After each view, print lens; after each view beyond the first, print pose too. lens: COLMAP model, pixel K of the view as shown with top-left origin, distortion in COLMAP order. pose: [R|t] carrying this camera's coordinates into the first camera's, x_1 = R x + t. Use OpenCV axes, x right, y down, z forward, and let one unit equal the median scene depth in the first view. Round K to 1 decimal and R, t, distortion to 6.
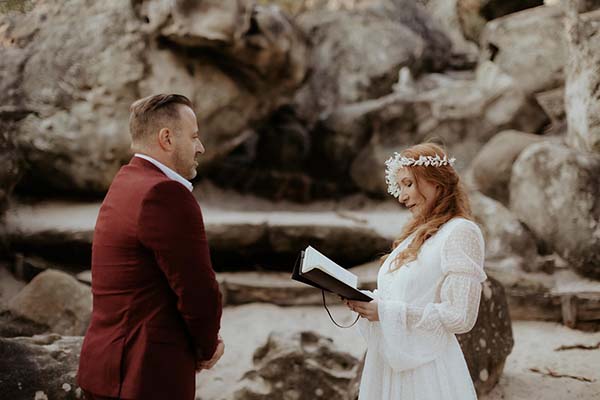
lens RADIAL K [[931.8, 0, 300.0], [0, 931.8, 200.0], [0, 0, 1]] dist [0.001634, 0.016266]
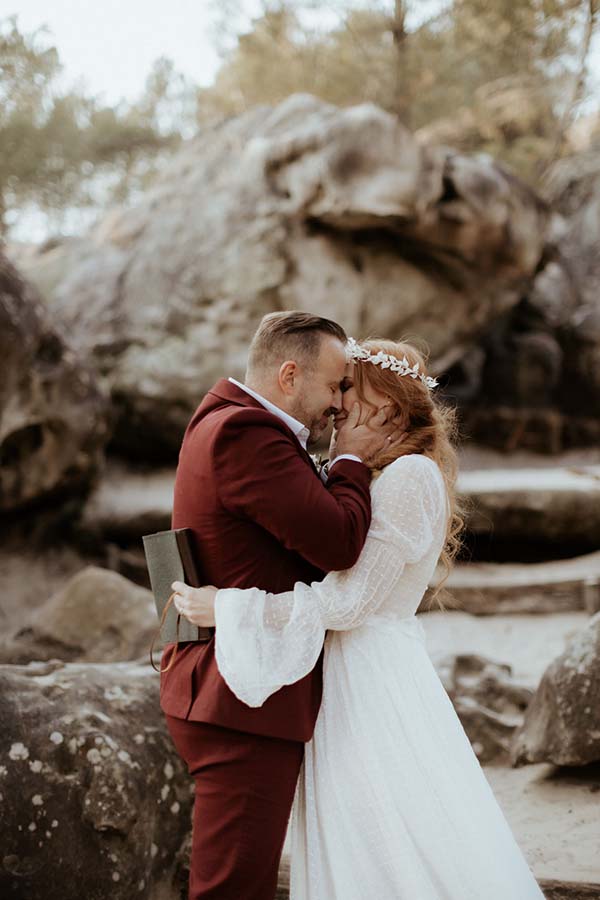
lens RADIAL K [[1397.7, 0, 300.0], [0, 1397.7, 450.0], [0, 0, 1]] dist [0.001634, 0.016266]
pose [[0.964942, -0.045971, -0.258406, 0.098277], [0.044421, 0.998943, -0.011836, 0.003910], [0.258677, -0.000057, 0.965964, 0.022567]]
